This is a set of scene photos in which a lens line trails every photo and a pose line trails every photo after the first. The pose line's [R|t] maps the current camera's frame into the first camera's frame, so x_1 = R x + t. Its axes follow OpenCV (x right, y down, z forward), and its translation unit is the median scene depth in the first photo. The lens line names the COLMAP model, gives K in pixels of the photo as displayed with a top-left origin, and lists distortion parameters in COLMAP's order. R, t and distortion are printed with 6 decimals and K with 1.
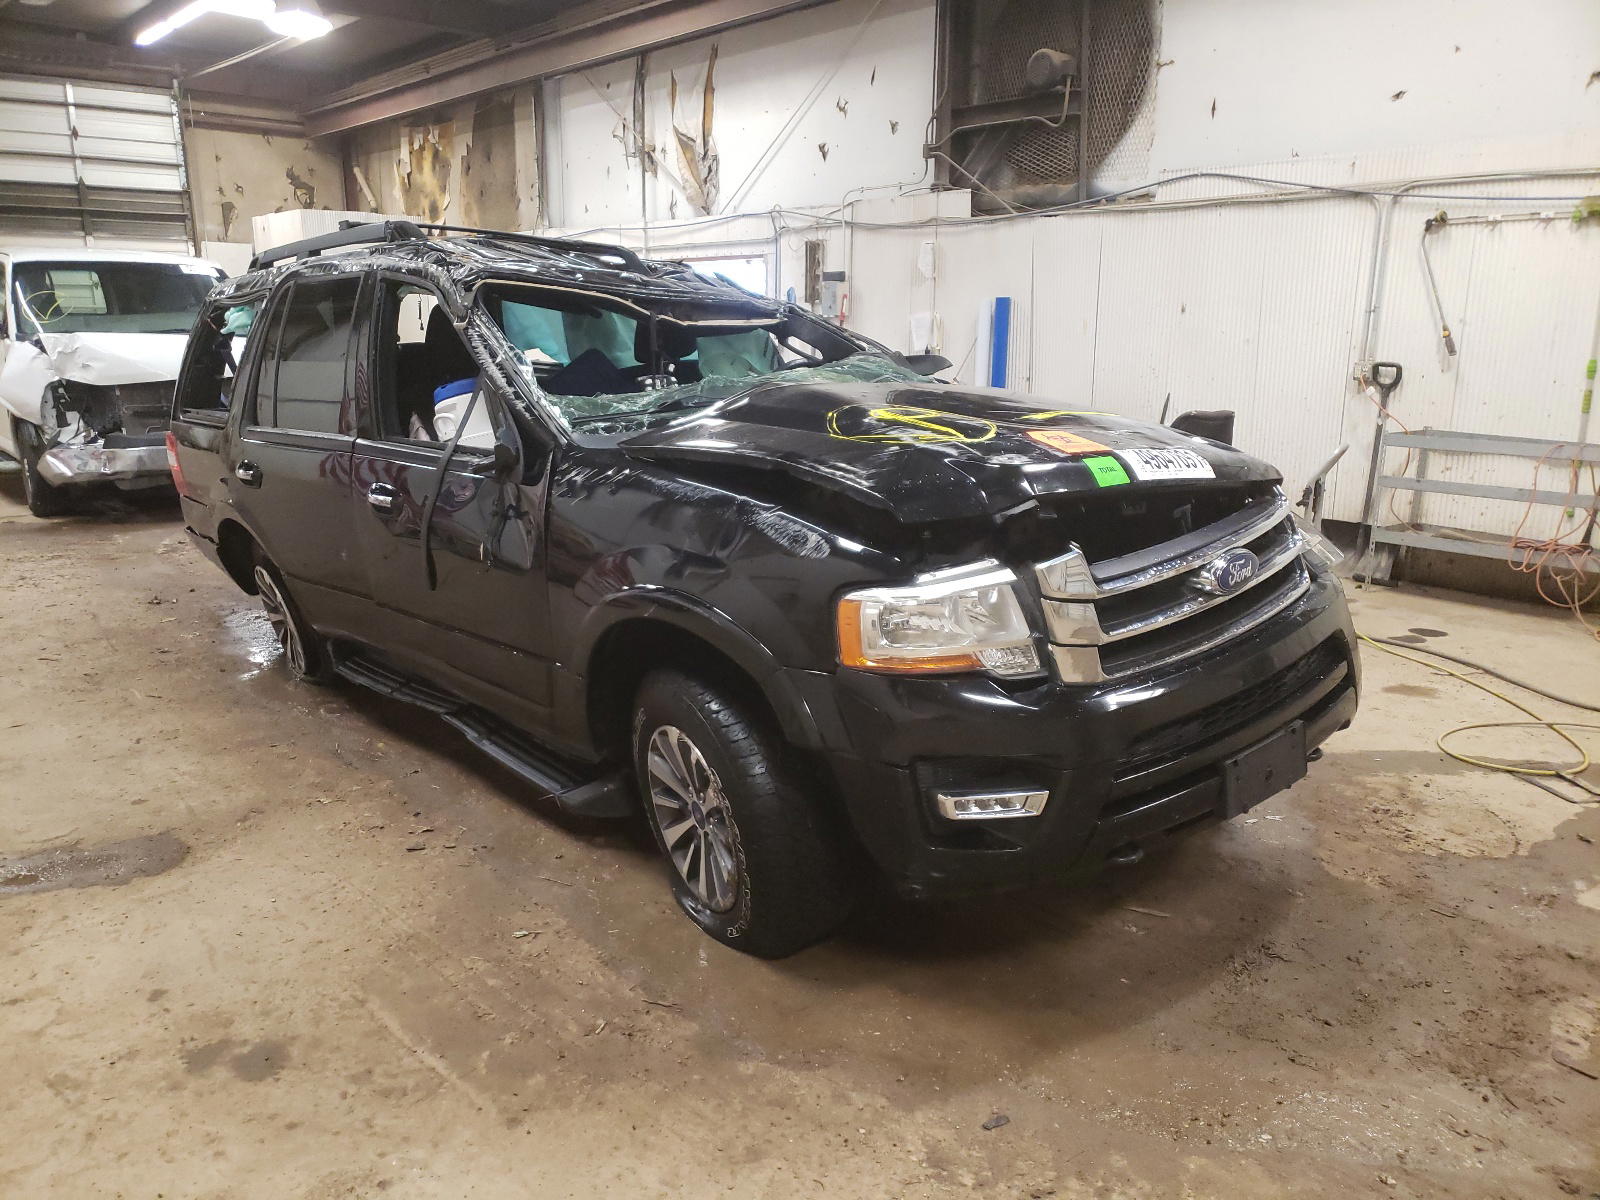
lens RADIAL K [[1252.6, 0, 784.0], [0, 1252.6, 598.8], [0, 0, 1]] dist [0.022871, -0.007308]
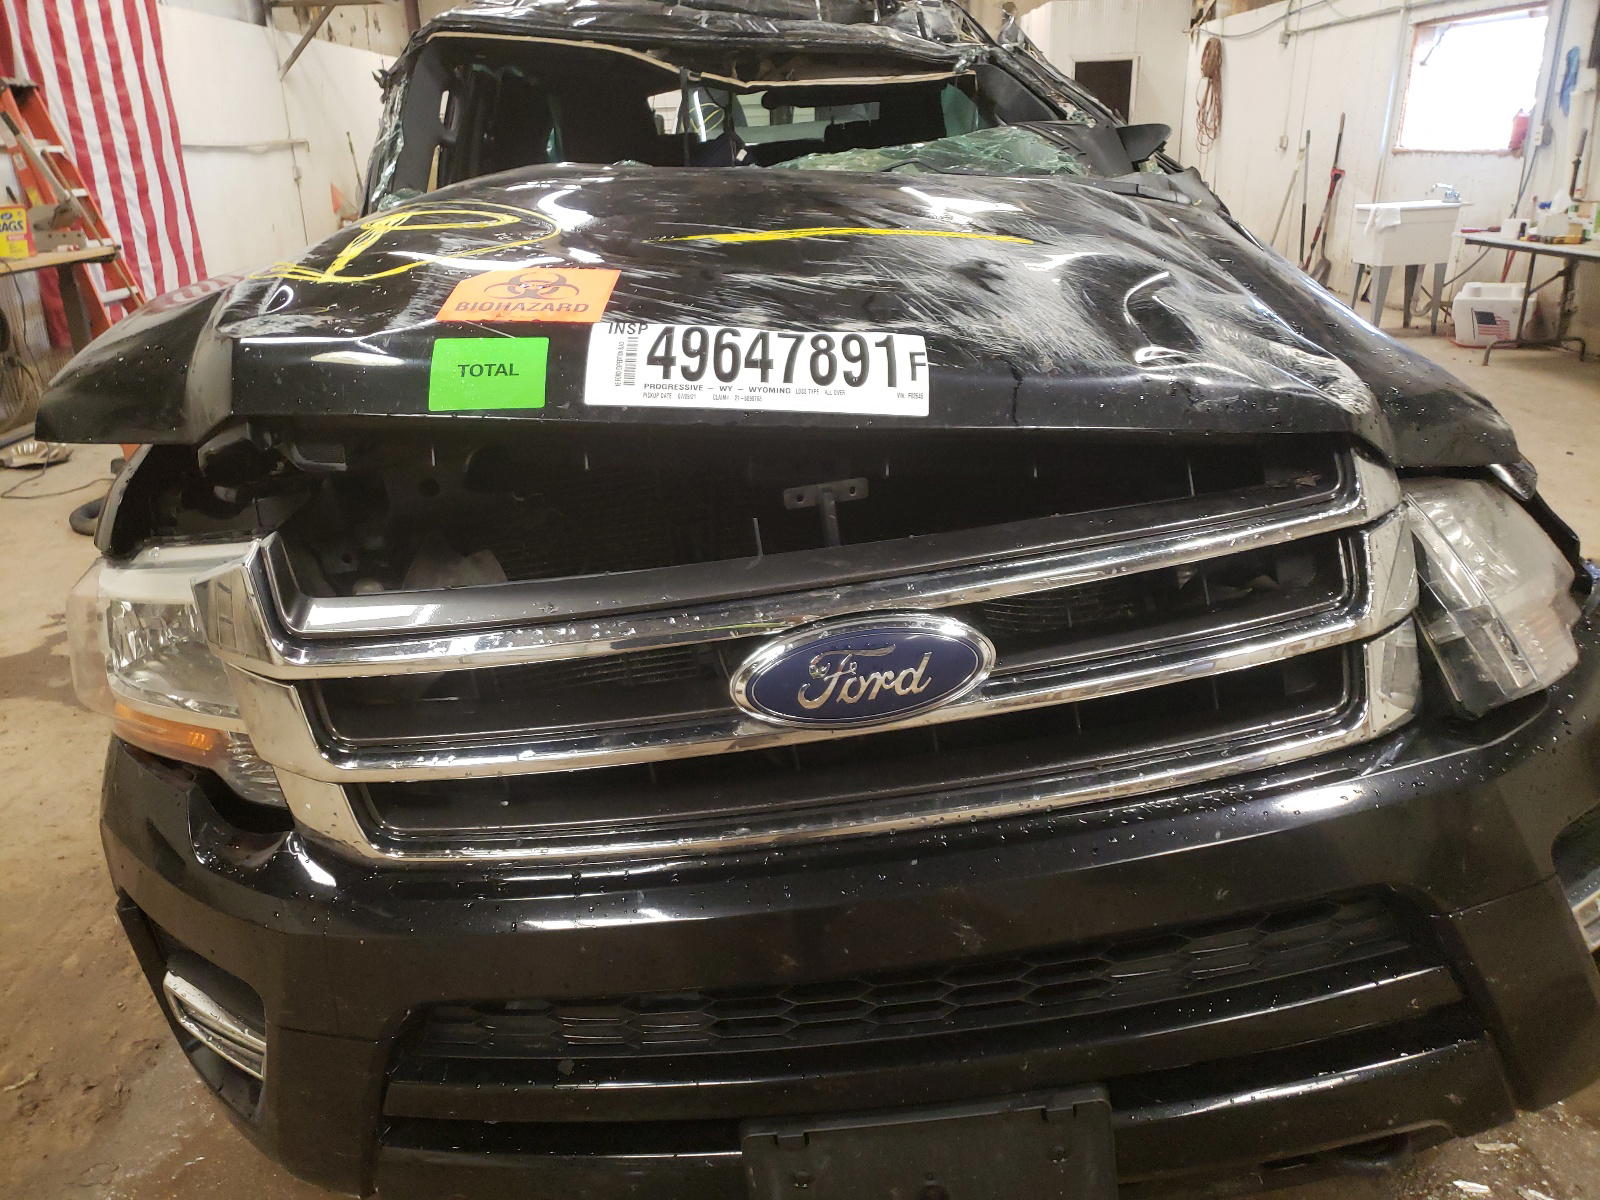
lens RADIAL K [[1207.9, 0, 779.7], [0, 1207.9, 599.8], [0, 0, 1]] dist [0.017011, -0.001186]
pose [[0.771522, 0.189451, -0.607340, 0.135278], [-0.109763, 0.979956, 0.166248, -0.024491], [0.626663, -0.061601, 0.776852, 0.172011]]
